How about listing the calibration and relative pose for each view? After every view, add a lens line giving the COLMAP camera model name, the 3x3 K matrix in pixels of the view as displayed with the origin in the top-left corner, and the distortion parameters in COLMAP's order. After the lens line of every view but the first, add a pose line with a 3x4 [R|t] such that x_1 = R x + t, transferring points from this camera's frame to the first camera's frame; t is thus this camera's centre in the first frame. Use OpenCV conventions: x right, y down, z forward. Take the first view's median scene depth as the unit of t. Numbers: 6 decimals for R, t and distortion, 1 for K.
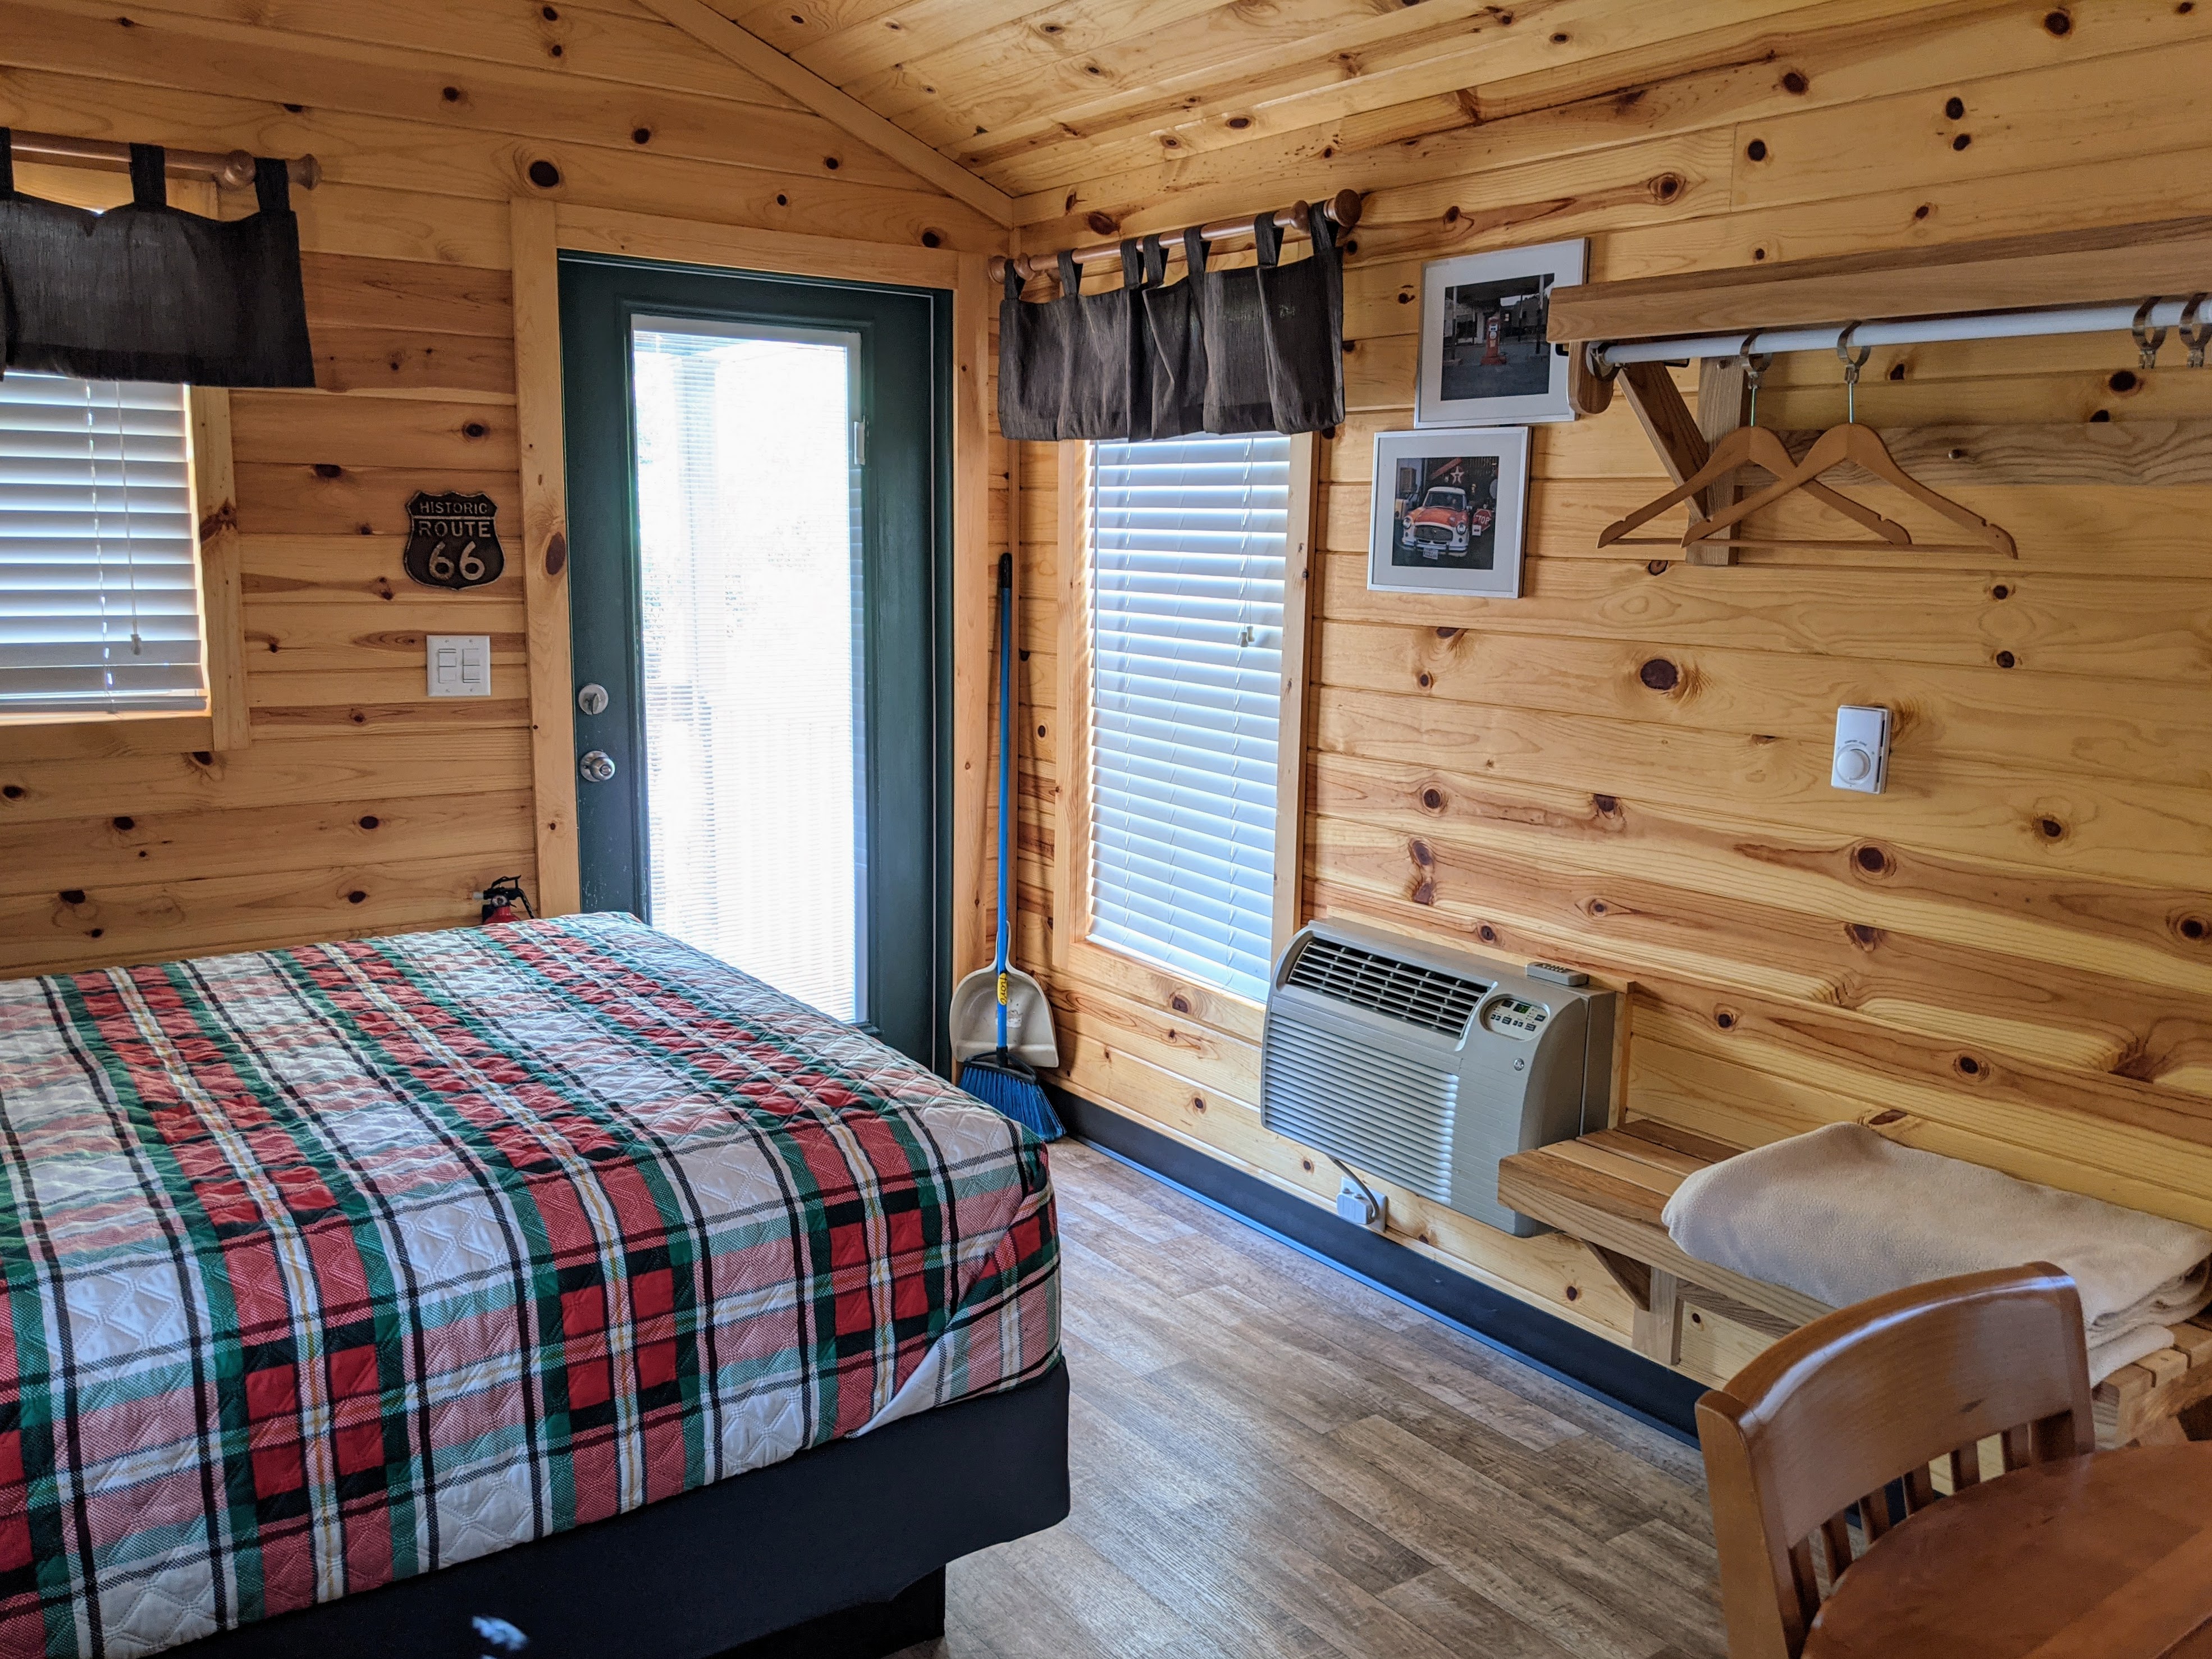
lens RADIAL K [[1797.5, 0, 1119.4], [0, 1797.5, 834.2], [0, 0, 1]] dist [0.076216, -0.140618]
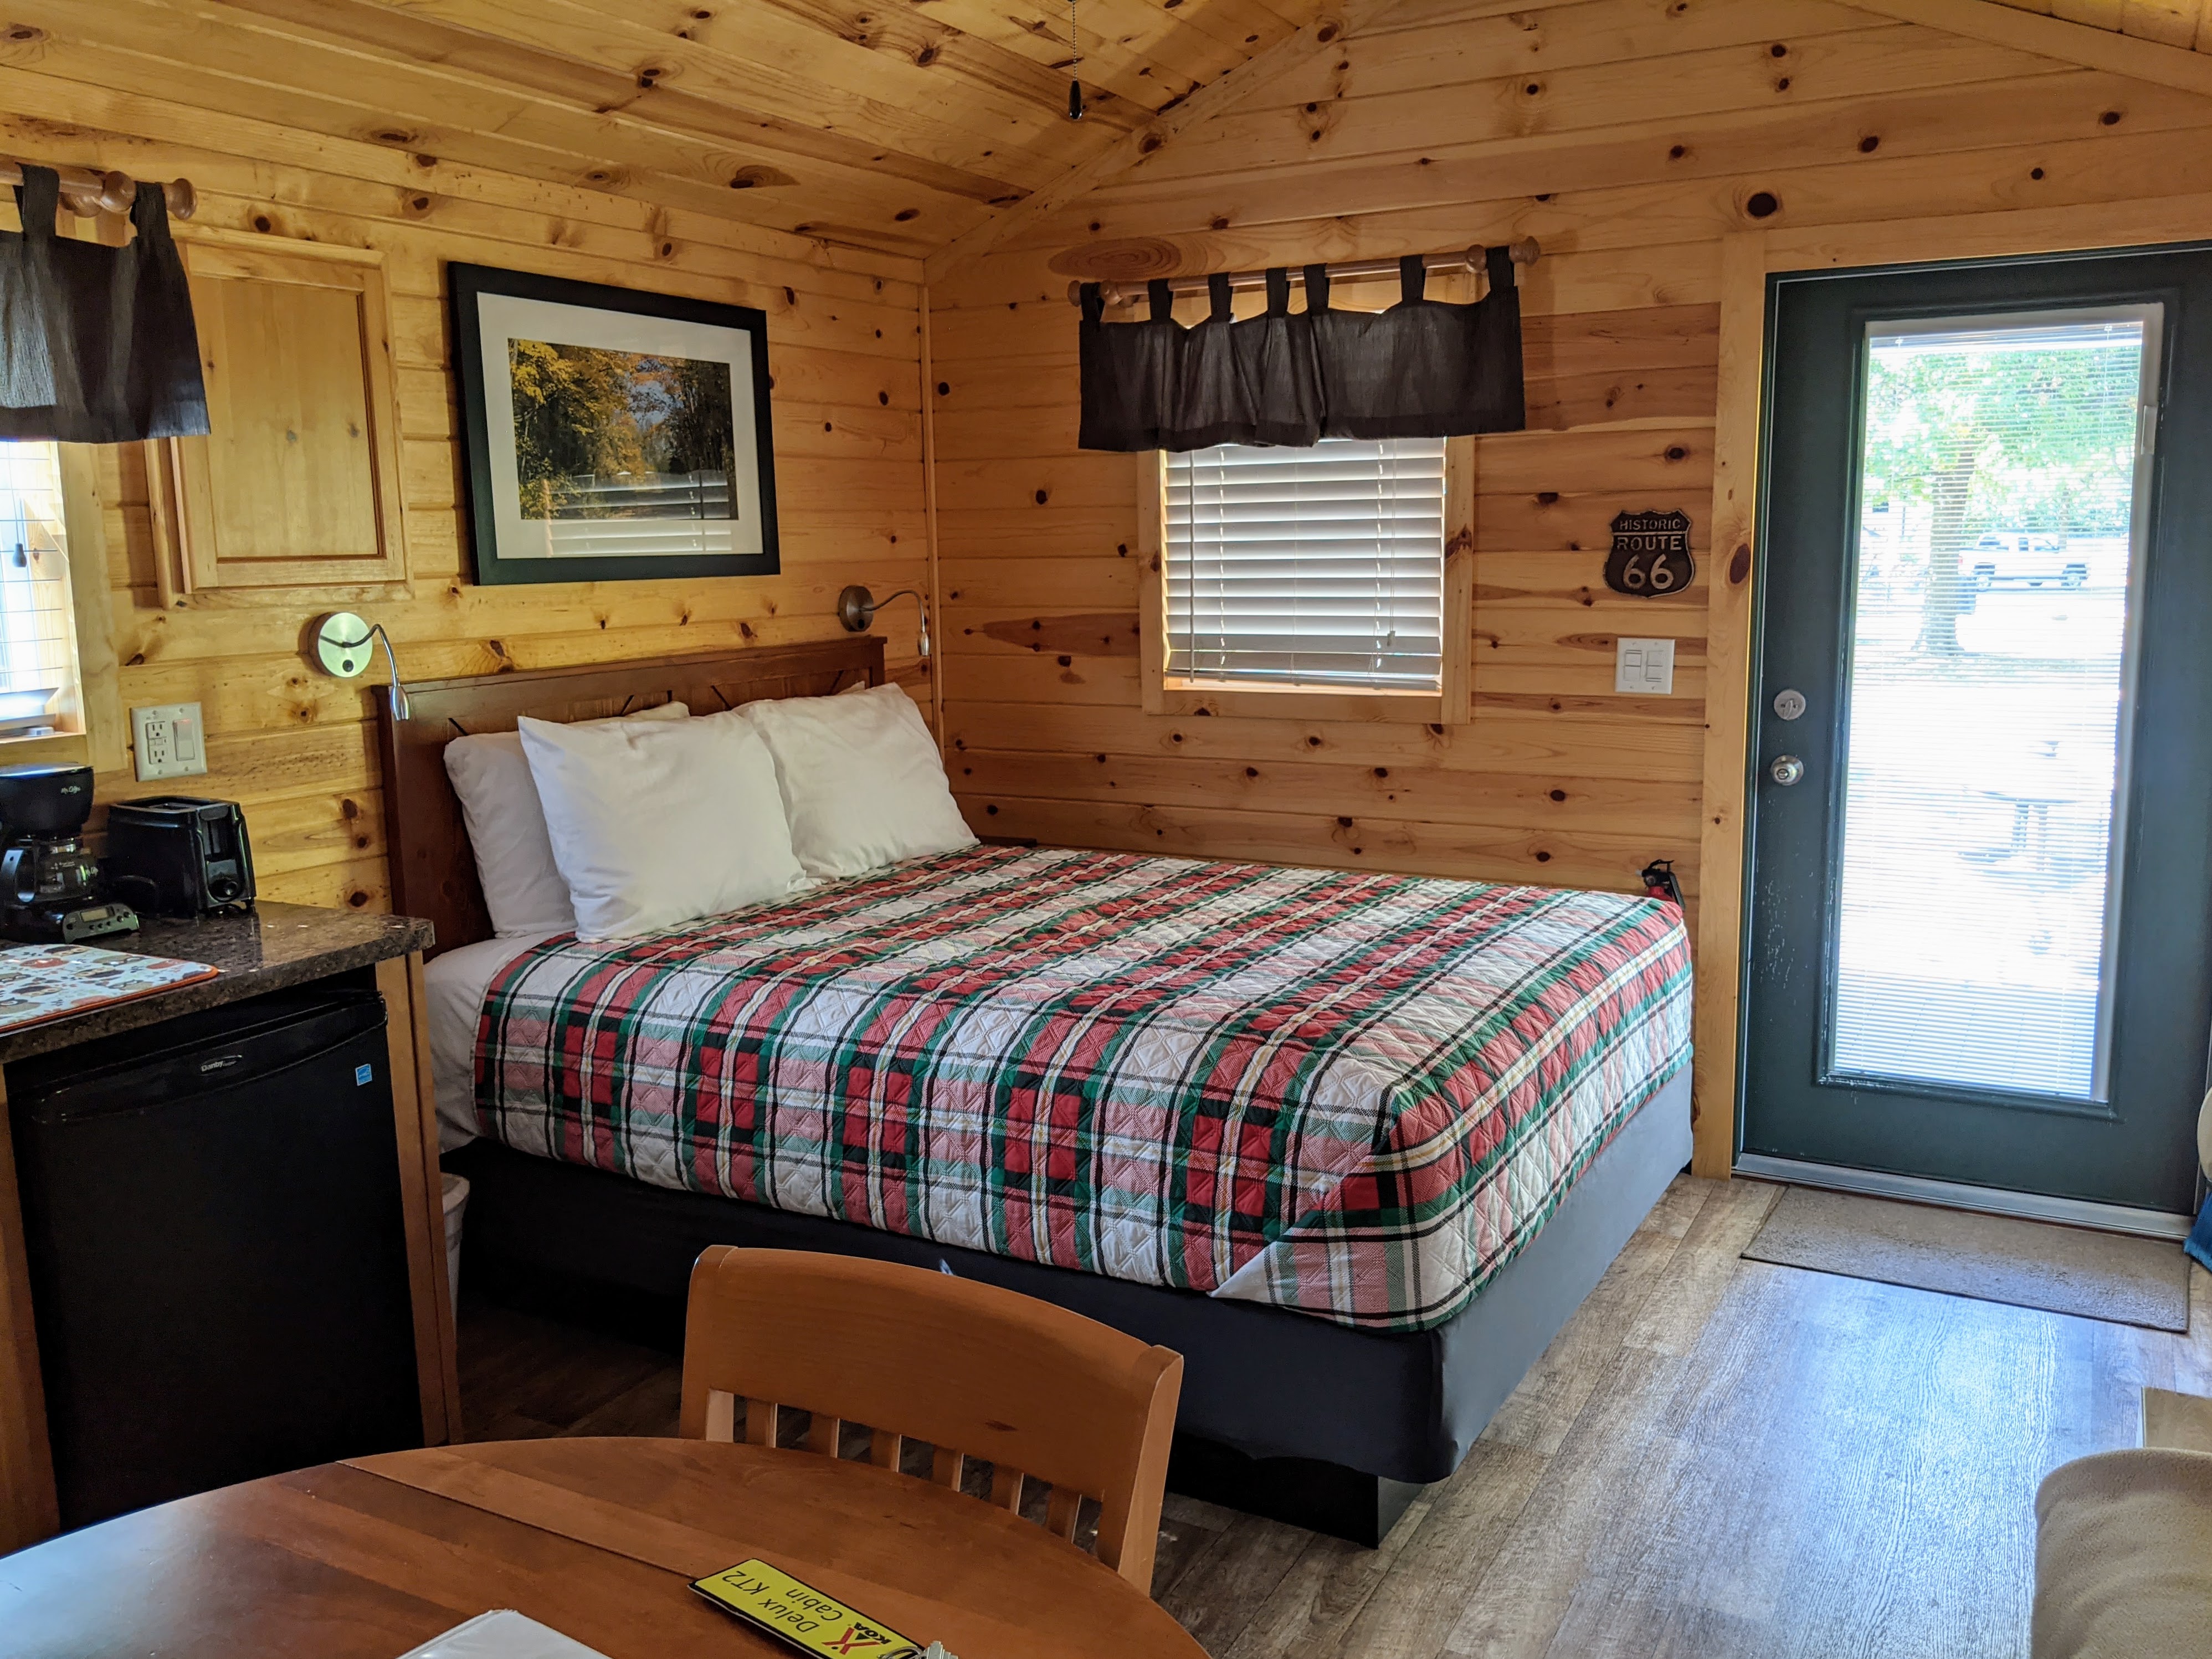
lens RADIAL K [[1797.4, 0, 1119.4], [0, 1797.4, 834.2], [0, 0, 1]] dist [0.076216, -0.140618]
pose [[0.427694, 0.122336, -0.895607, 0.549402], [-0.129876, 0.988836, 0.073049, -0.032195], [0.894545, 0.085075, 0.438808, 0.249349]]
